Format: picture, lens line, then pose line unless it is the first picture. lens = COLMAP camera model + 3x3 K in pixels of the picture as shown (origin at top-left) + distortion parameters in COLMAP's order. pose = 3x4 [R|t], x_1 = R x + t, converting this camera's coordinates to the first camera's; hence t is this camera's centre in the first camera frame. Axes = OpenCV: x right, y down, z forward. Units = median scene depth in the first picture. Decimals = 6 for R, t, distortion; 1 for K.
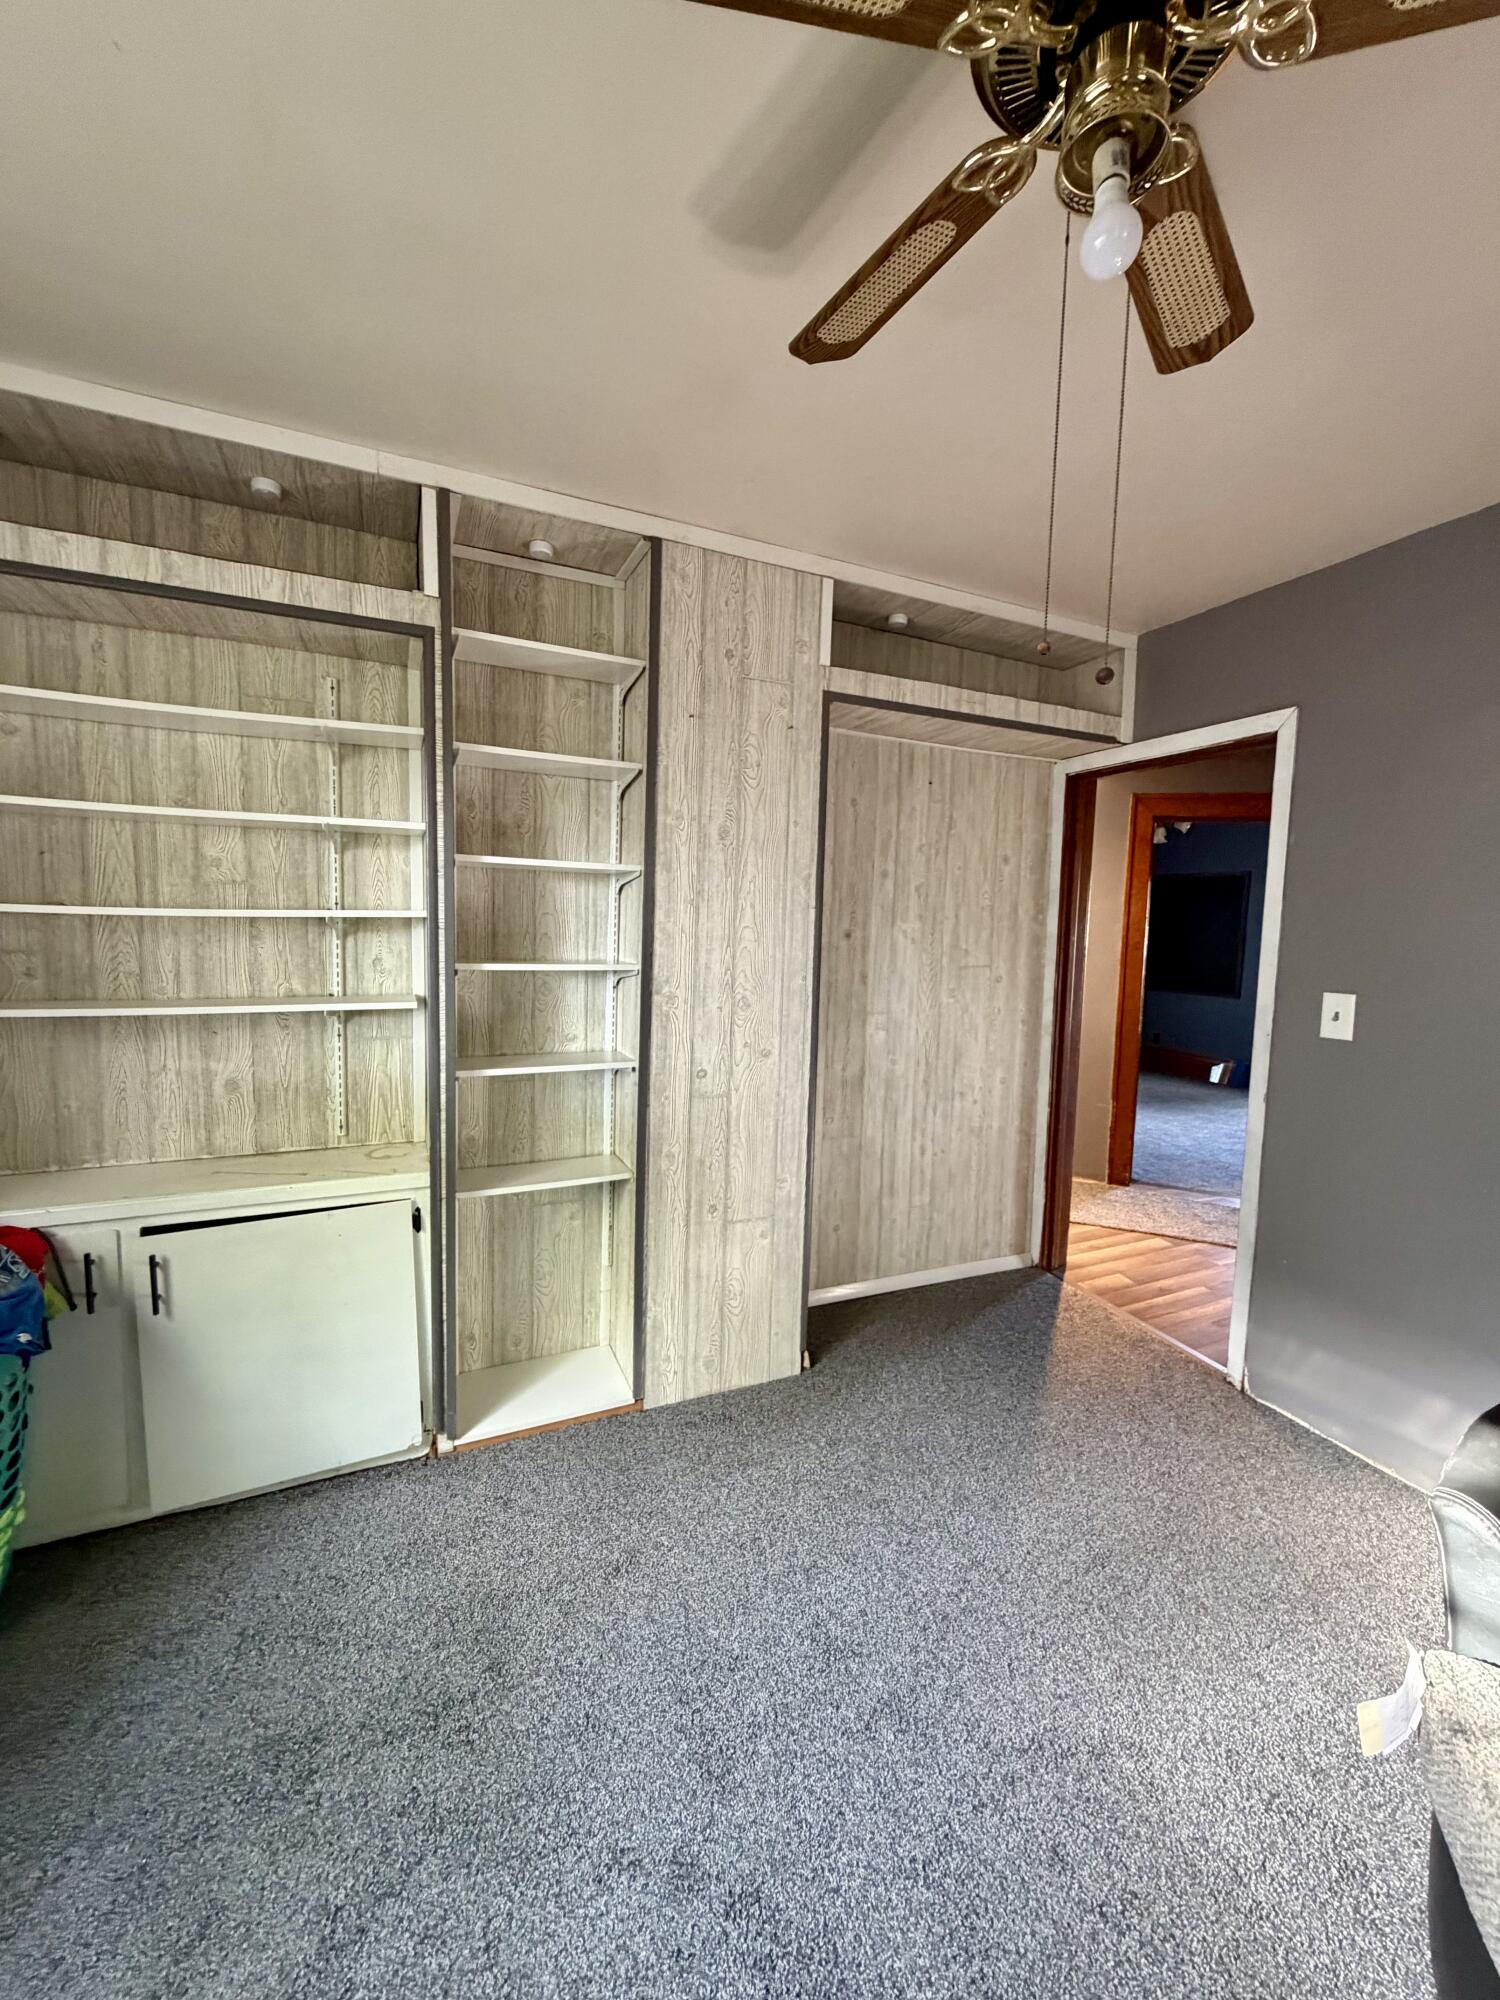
lens RADIAL K [[799.0, 0, 747.2], [0, 799.0, 997.4], [0, 0, 1]] dist [0.001030, 0.000469]
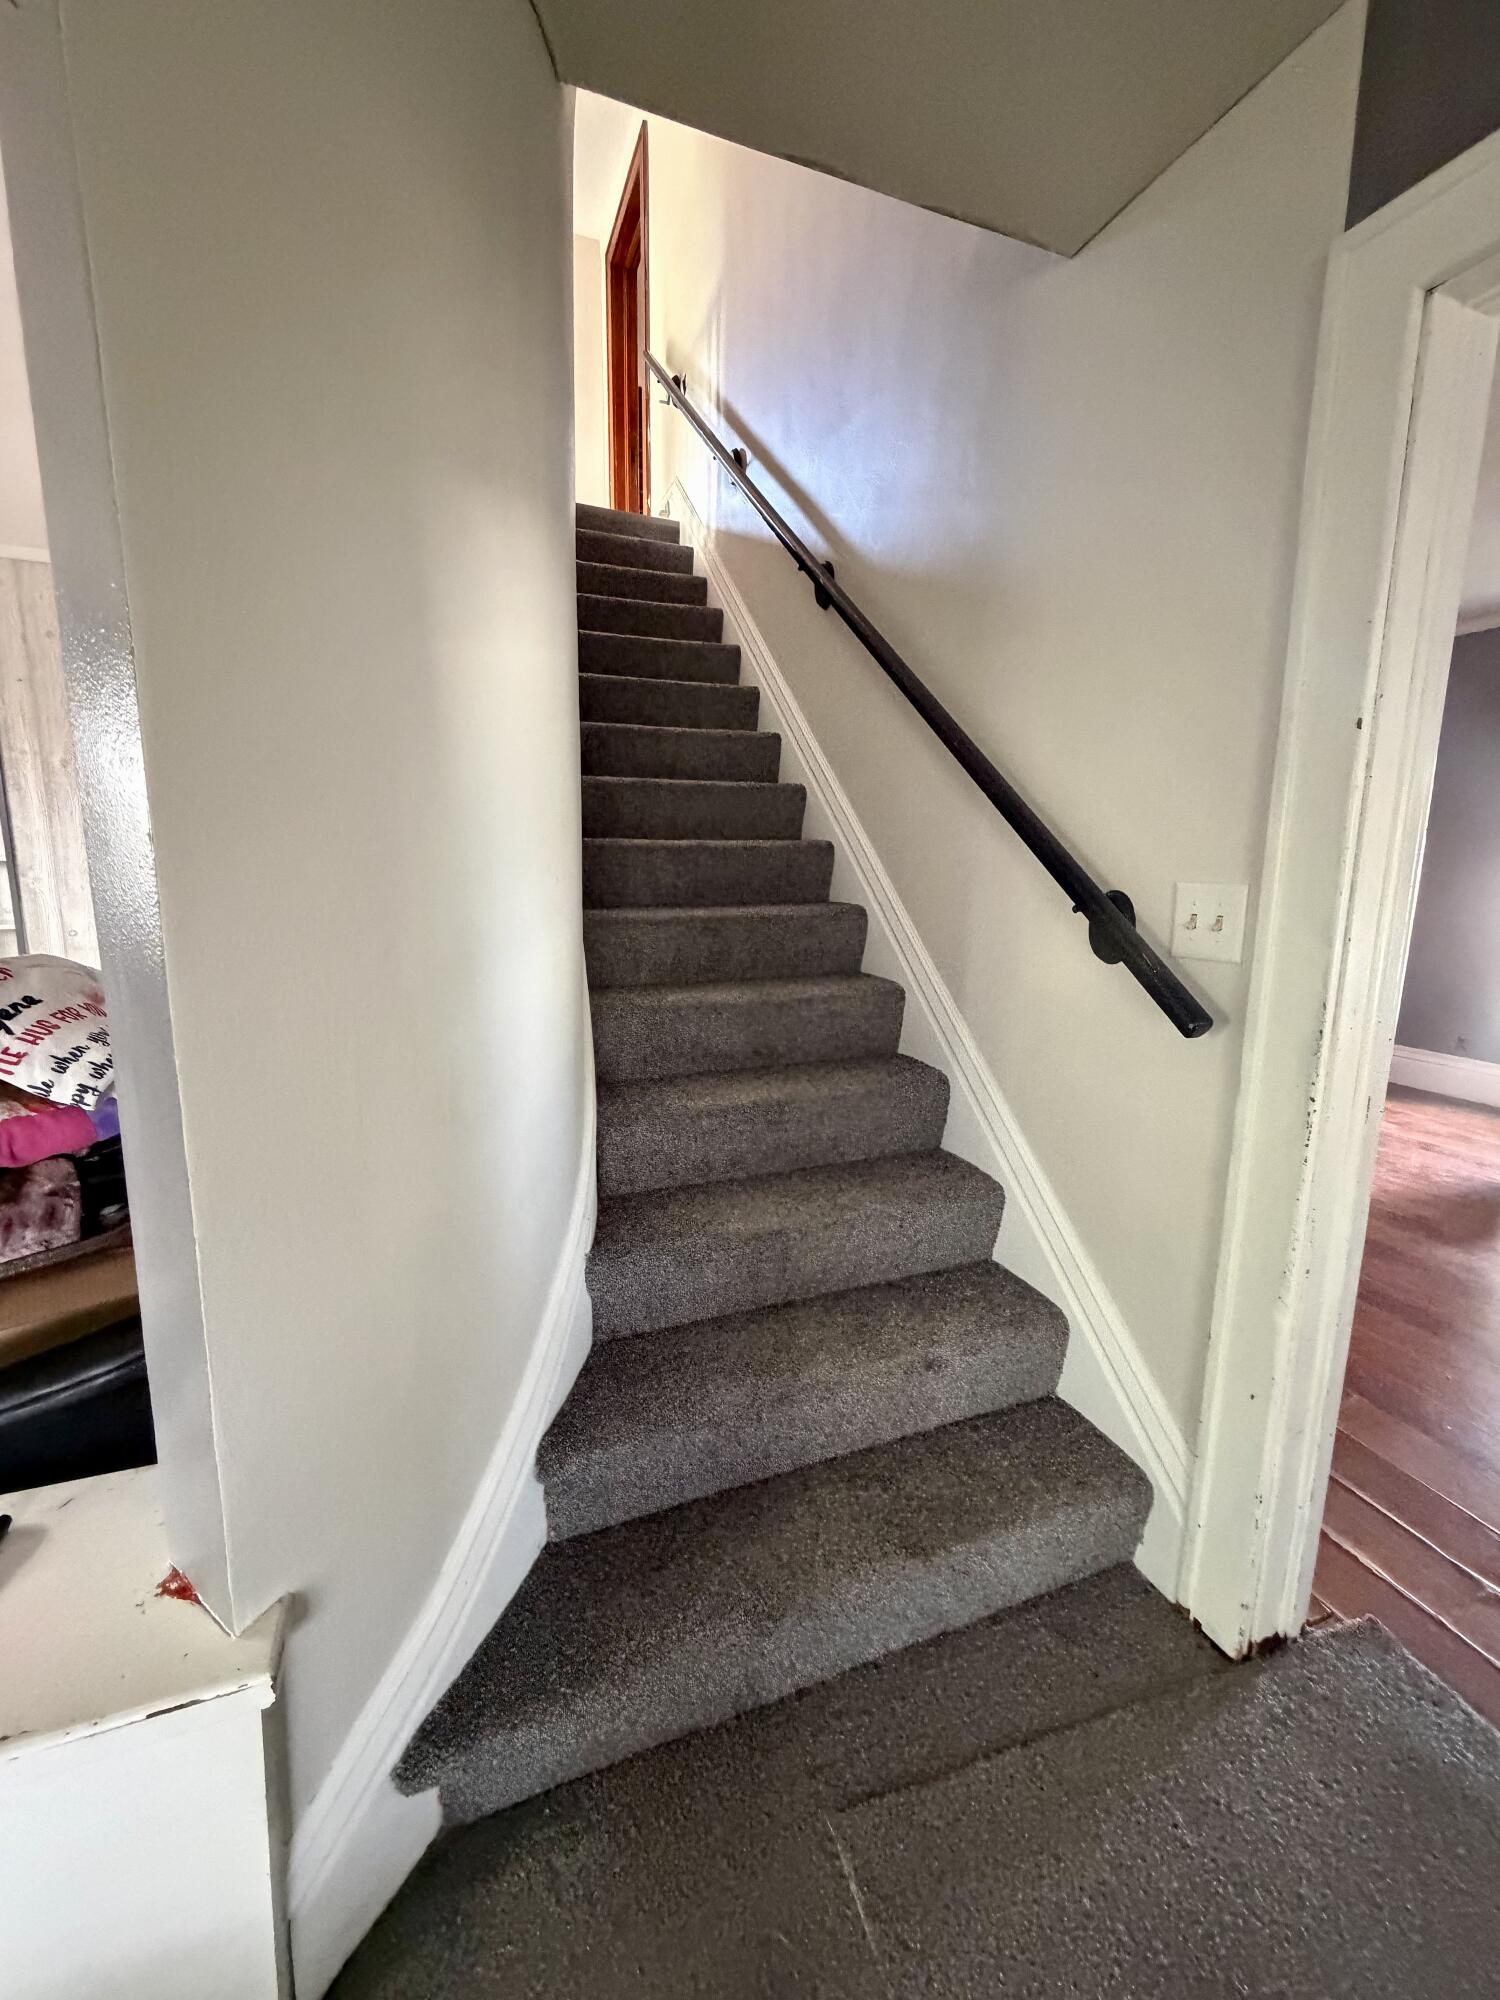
lens RADIAL K [[799.0, 0, 747.2], [0, 799.0, 997.4], [0, 0, 1]] dist [0.001030, 0.000469]
pose [[0.804527, -0.118706, 0.581933, 0.070841], [0.066335, 0.991652, 0.110574, 0.136443], [-0.590200, -0.050357, 0.805685, -0.917826]]
